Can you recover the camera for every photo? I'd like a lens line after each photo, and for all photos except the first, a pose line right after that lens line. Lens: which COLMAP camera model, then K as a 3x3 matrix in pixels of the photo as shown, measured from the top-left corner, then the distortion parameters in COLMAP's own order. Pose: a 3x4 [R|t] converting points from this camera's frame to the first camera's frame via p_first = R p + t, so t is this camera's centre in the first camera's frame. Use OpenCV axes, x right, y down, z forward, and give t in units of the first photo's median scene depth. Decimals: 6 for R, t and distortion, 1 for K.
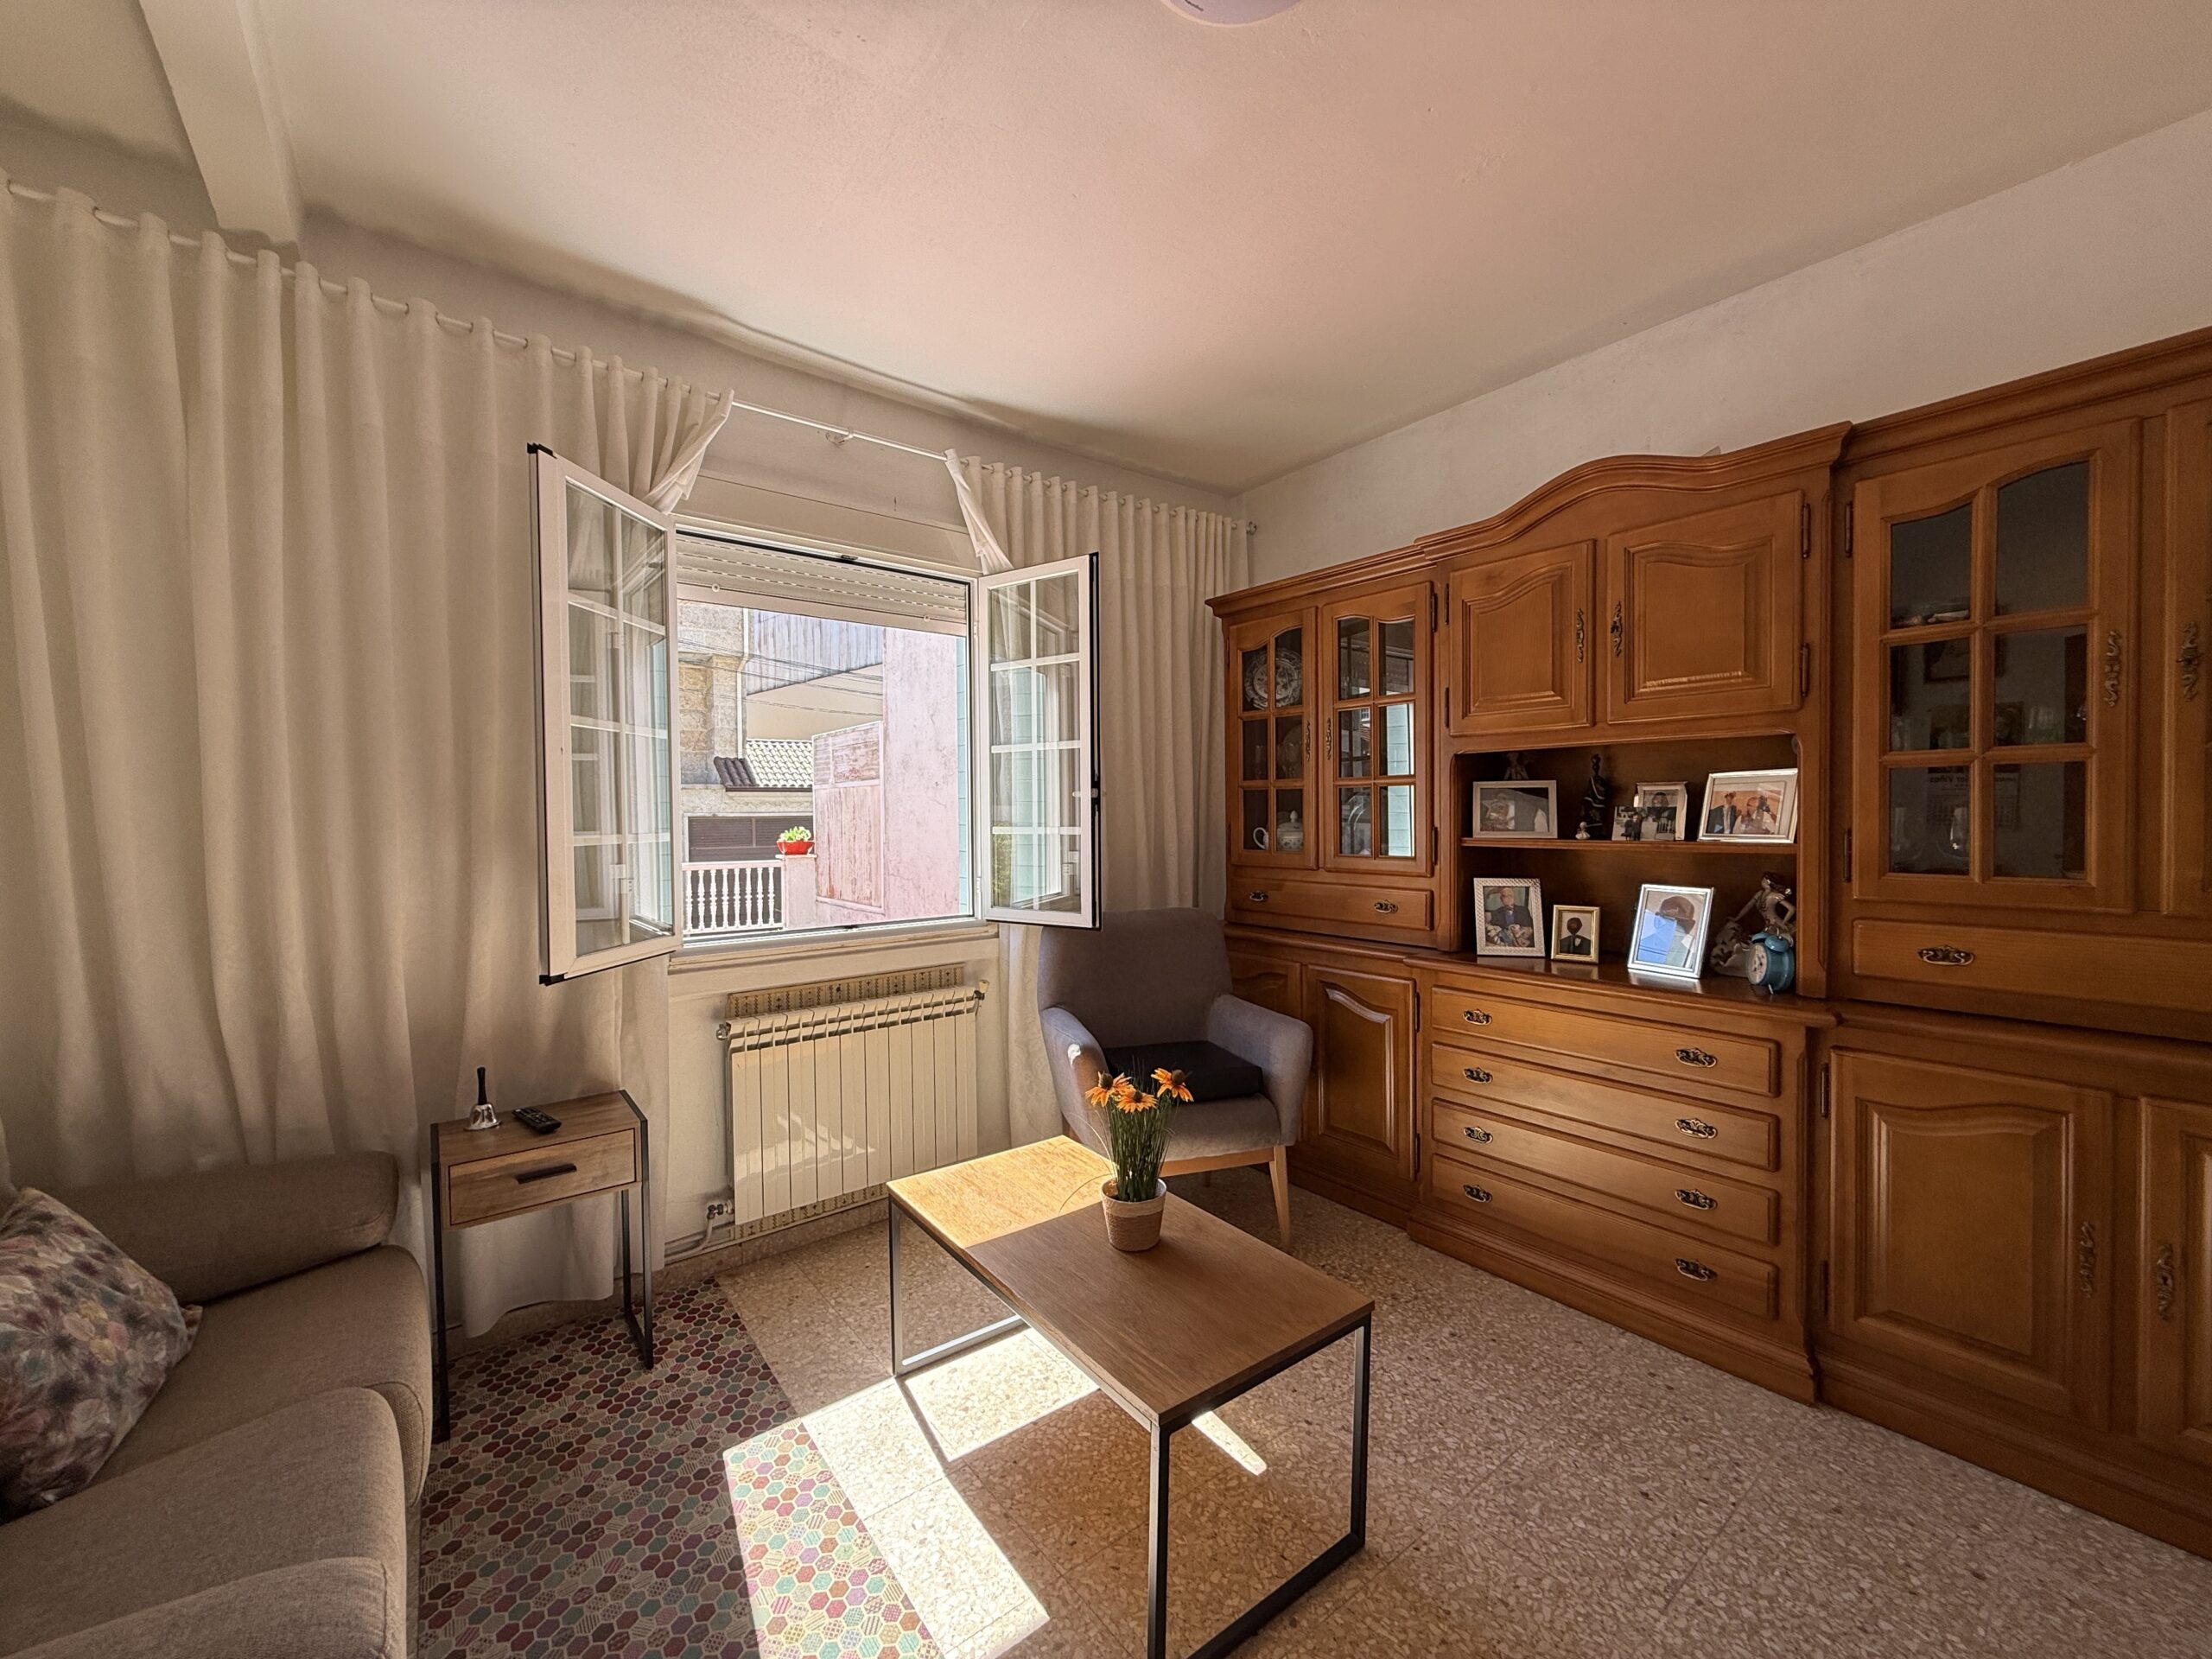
lens RADIAL K [[879.5, 0, 1102.6], [0, 879.5, 830.7], [0, 0, 1]] dist [-0.000513, 0.000133]
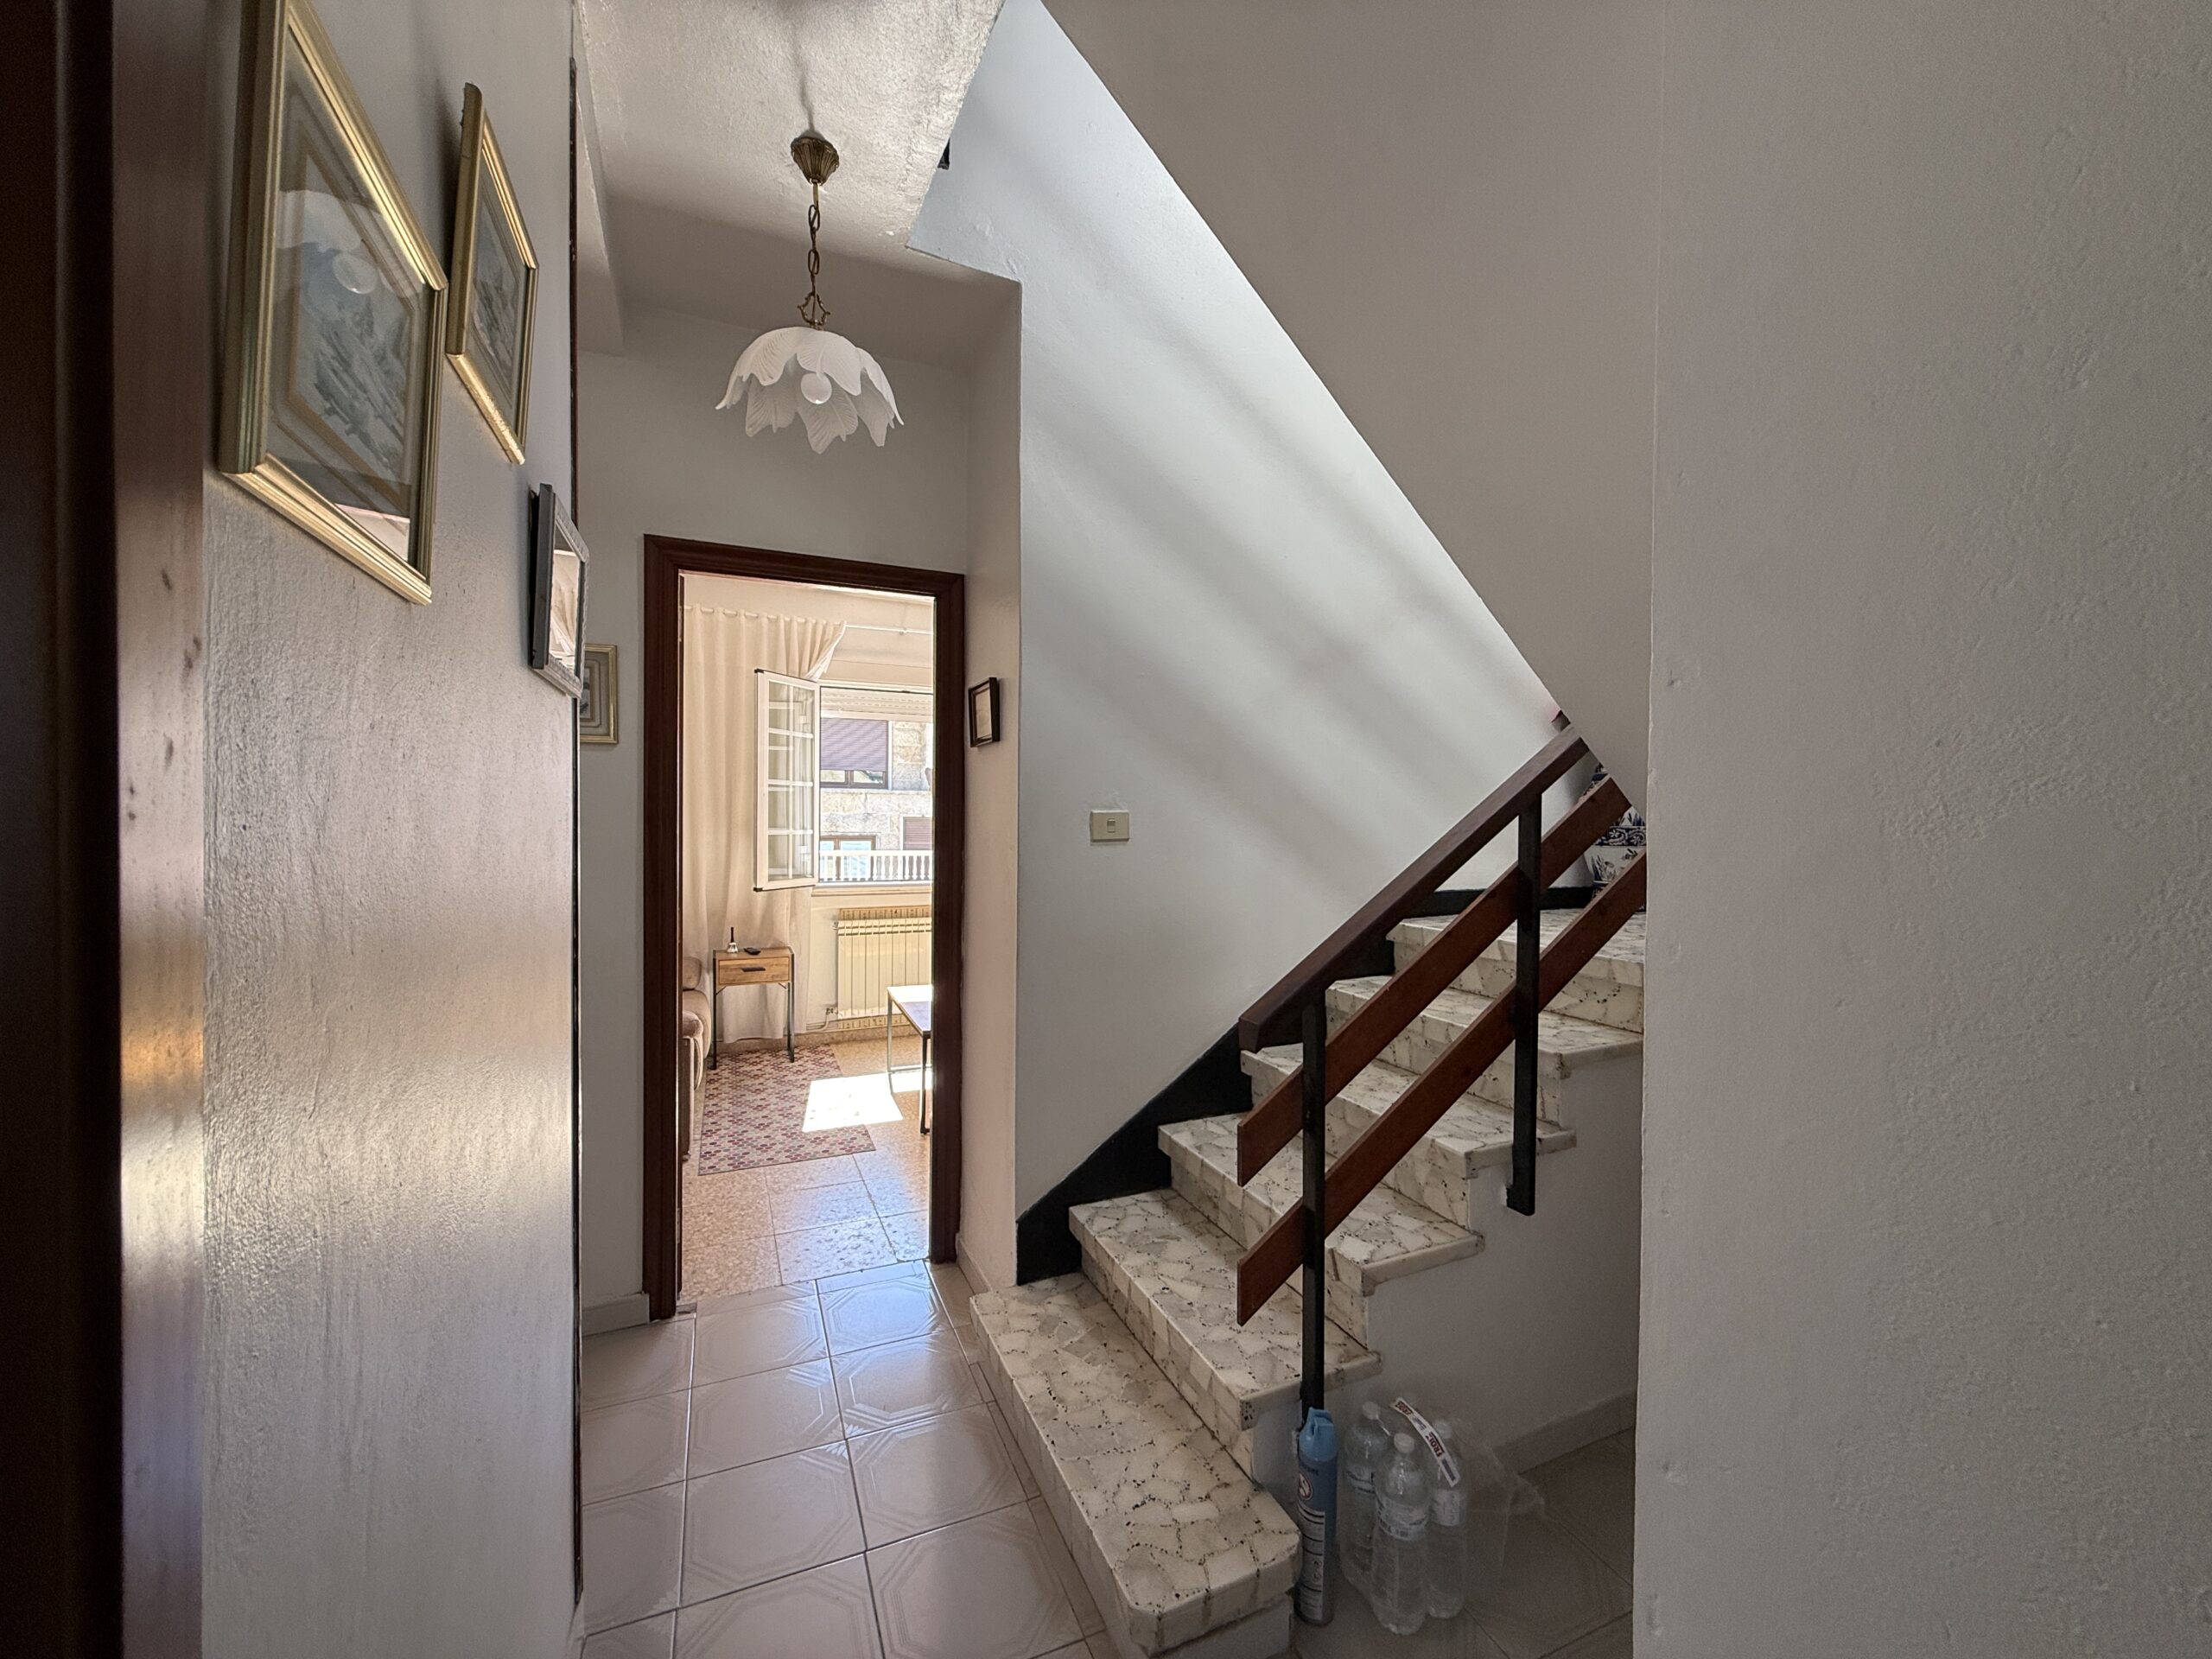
lens RADIAL K [[879.5, 0, 1102.6], [0, 879.5, 830.7], [0, 0, 1]] dist [-0.000513, 0.000133]
pose [[0.970656, 0.027291, -0.238919, 0.772313], [-0.026918, 0.999626, 0.004825, -0.026688], [0.238961, 0.001748, 0.971027, -0.999507]]
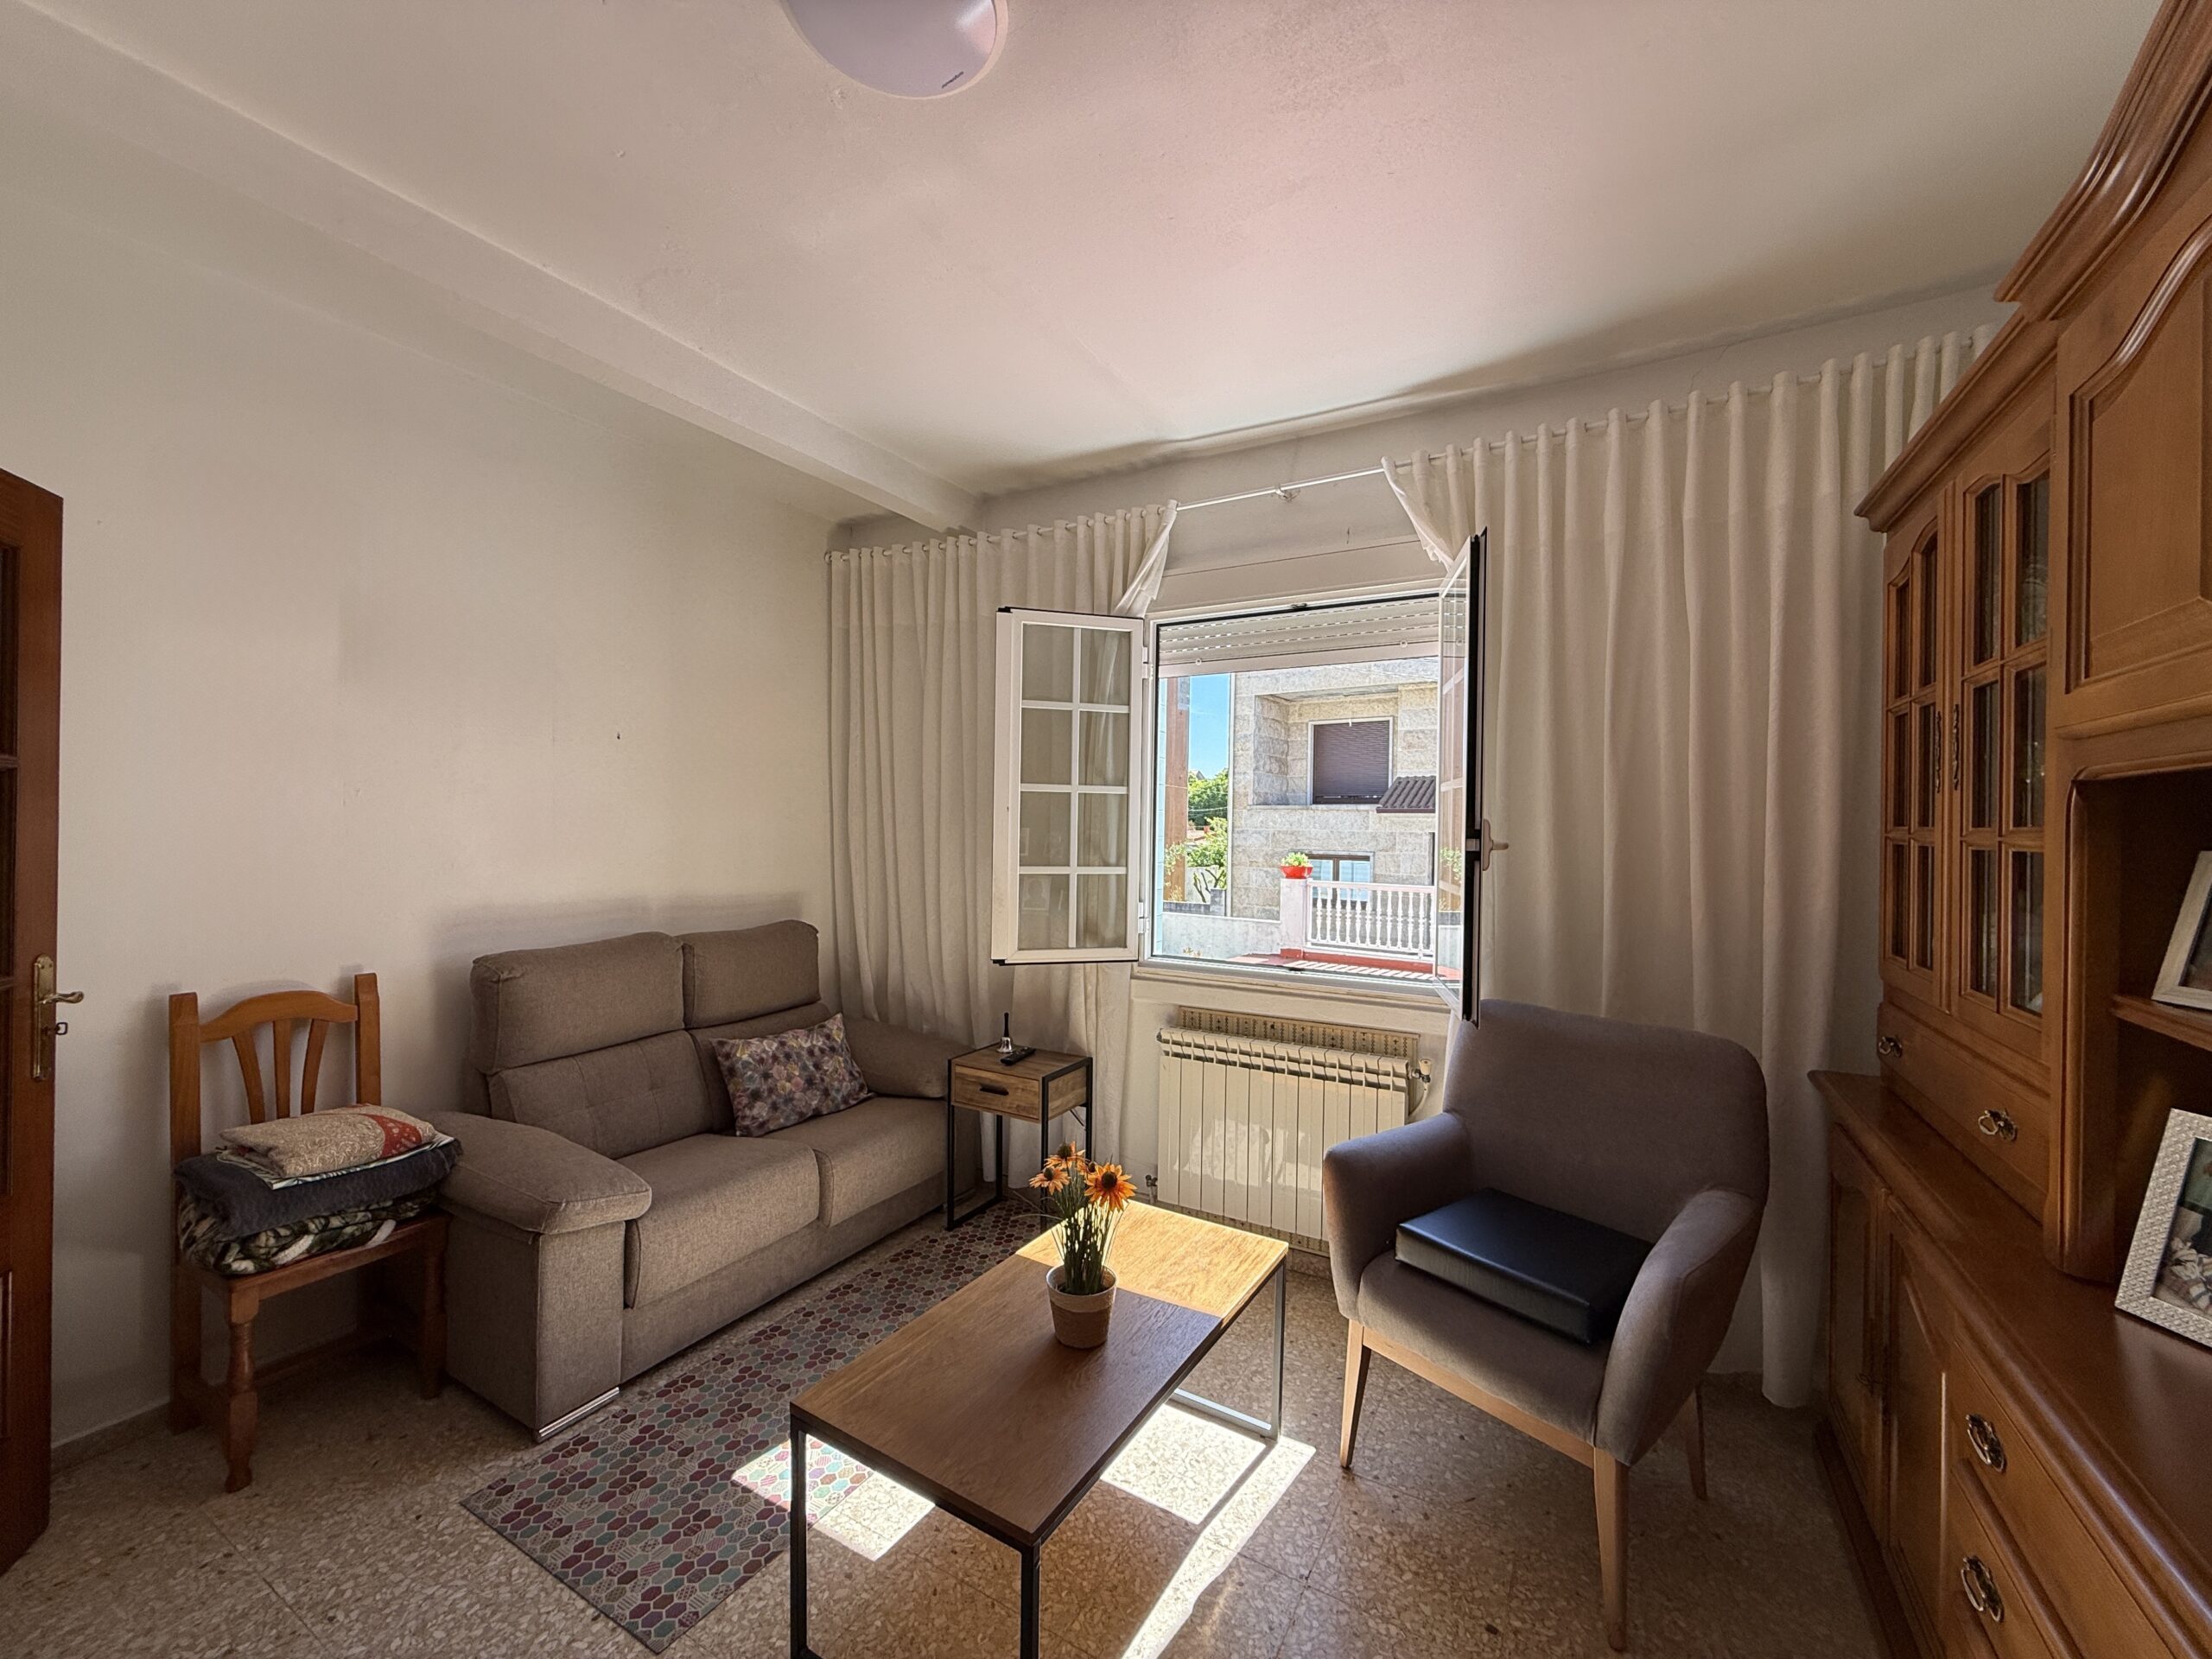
lens RADIAL K [[879.5, 0, 1102.6], [0, 879.5, 830.7], [0, 0, 1]] dist [-0.000513, 0.000133]
pose [[0.372929, 0.018393, -0.927678, 0.728512], [-0.036291, 0.999328, 0.005225, -0.060327], [0.927150, 0.031718, 0.373345, 0.529099]]
